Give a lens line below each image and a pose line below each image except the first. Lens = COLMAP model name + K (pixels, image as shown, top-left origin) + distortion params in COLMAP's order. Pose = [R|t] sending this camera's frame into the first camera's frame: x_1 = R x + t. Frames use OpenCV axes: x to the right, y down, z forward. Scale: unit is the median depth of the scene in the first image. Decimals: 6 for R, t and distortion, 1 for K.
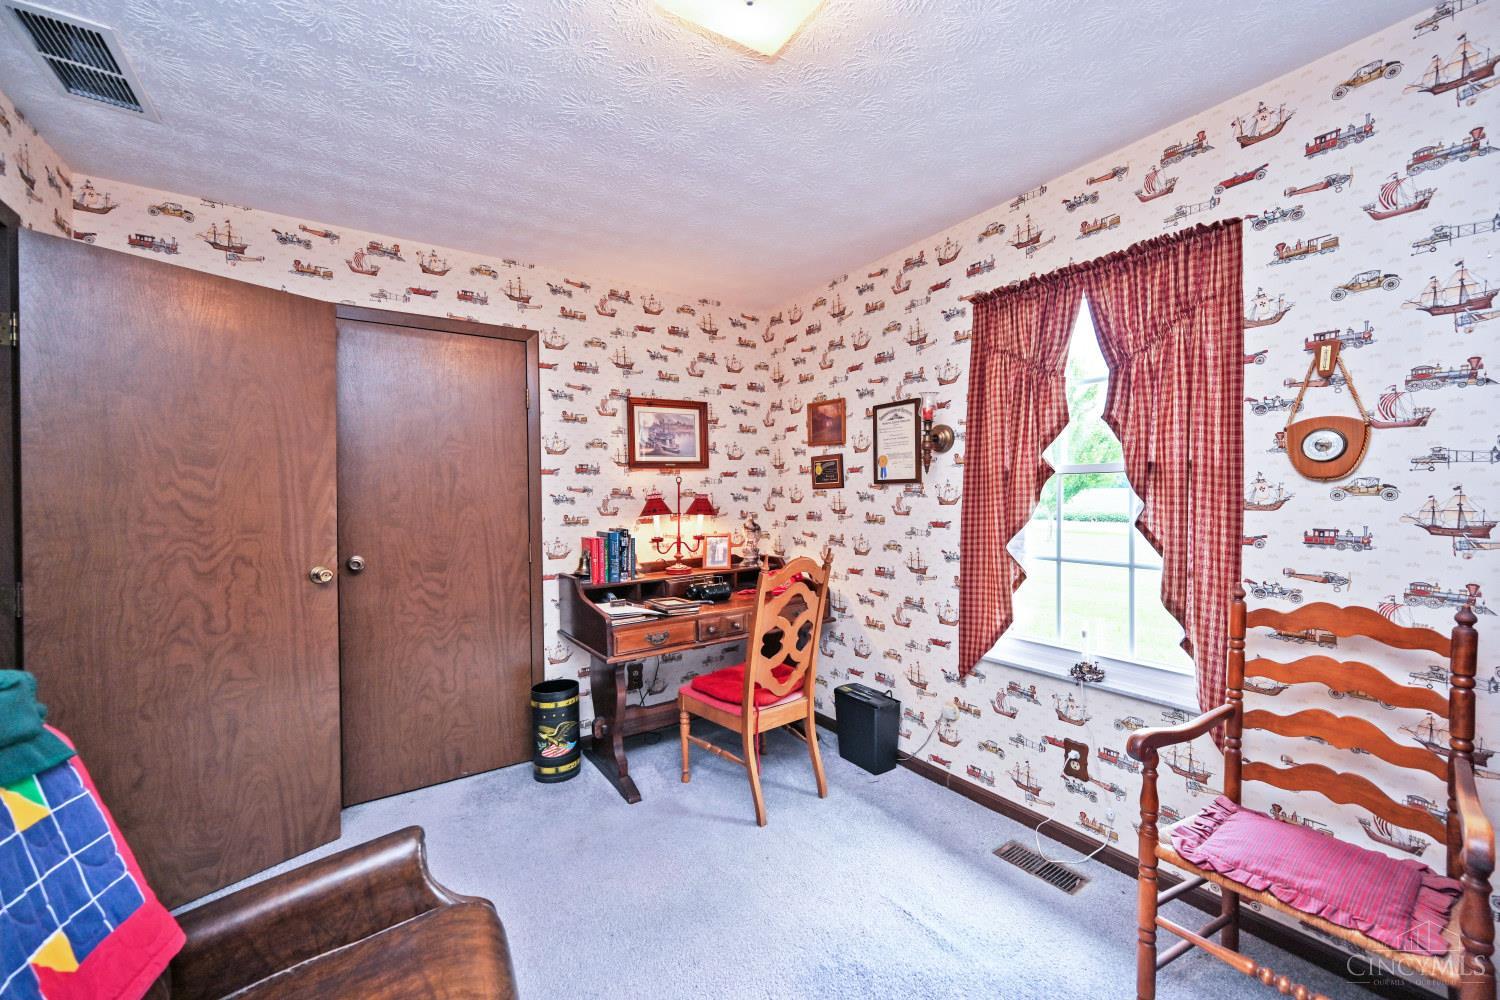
lens RADIAL K [[587.1, 0, 749.1], [0, 587.1, 503.9], [0, 0, 1]] dist [0.000194, -0.000153]
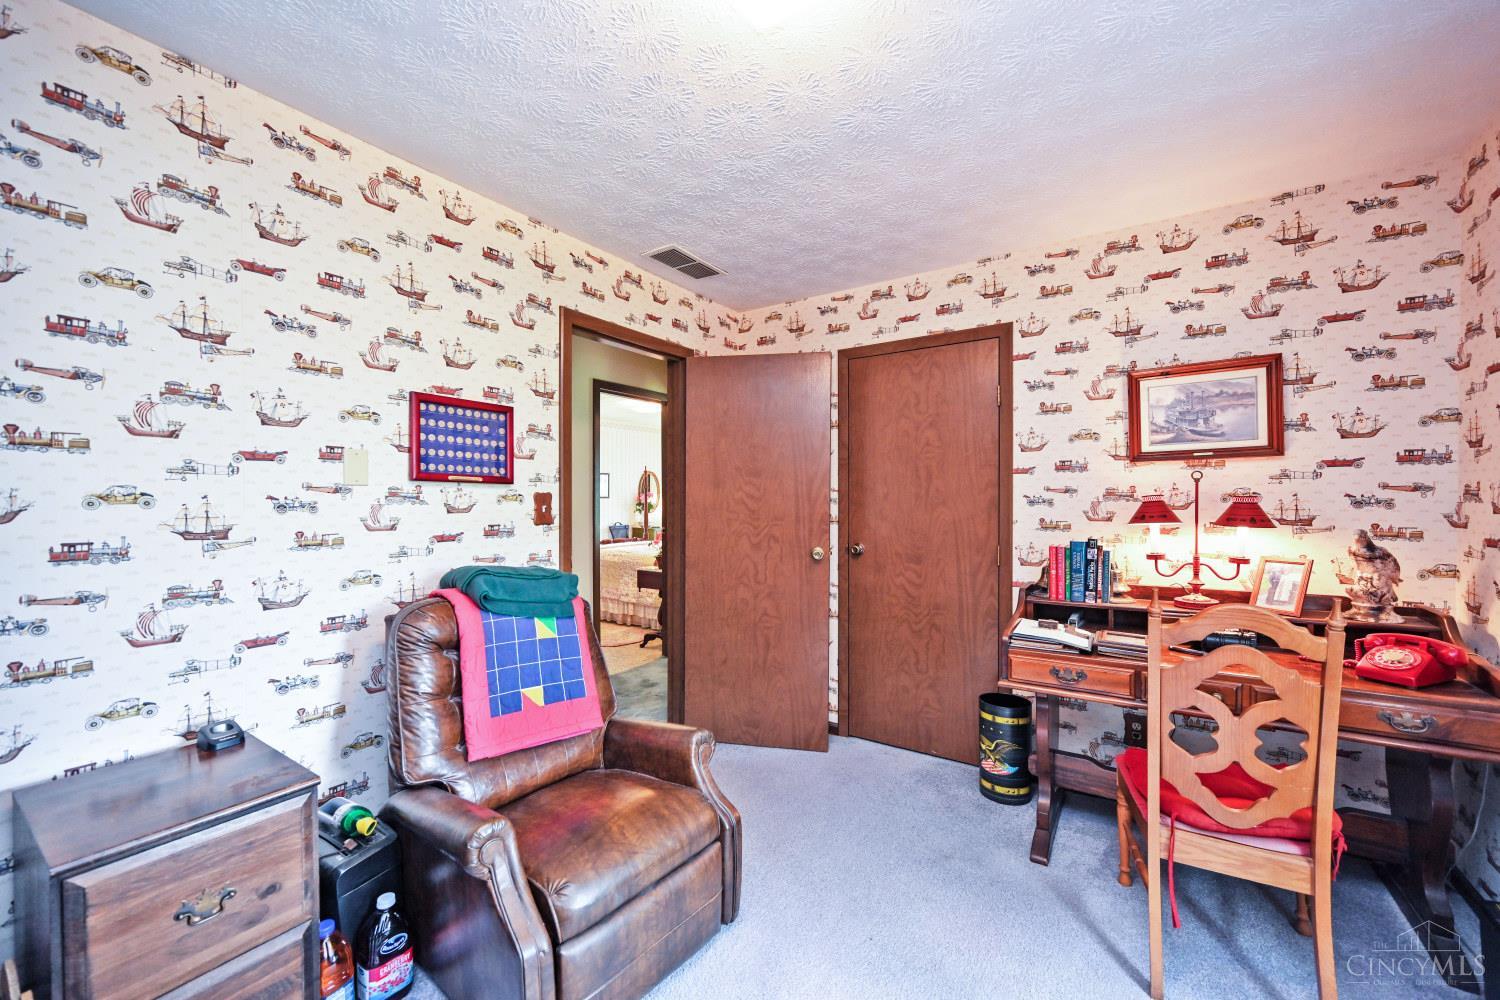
lens RADIAL K [[587.1, 0, 749.1], [0, 587.1, 503.9], [0, 0, 1]] dist [0.000194, -0.000153]
pose [[0.377274, 0.018620, -0.925915, 0.355340], [-0.015062, 0.999789, 0.013968, -0.008964], [0.925979, 0.008676, 0.377474, 0.251509]]
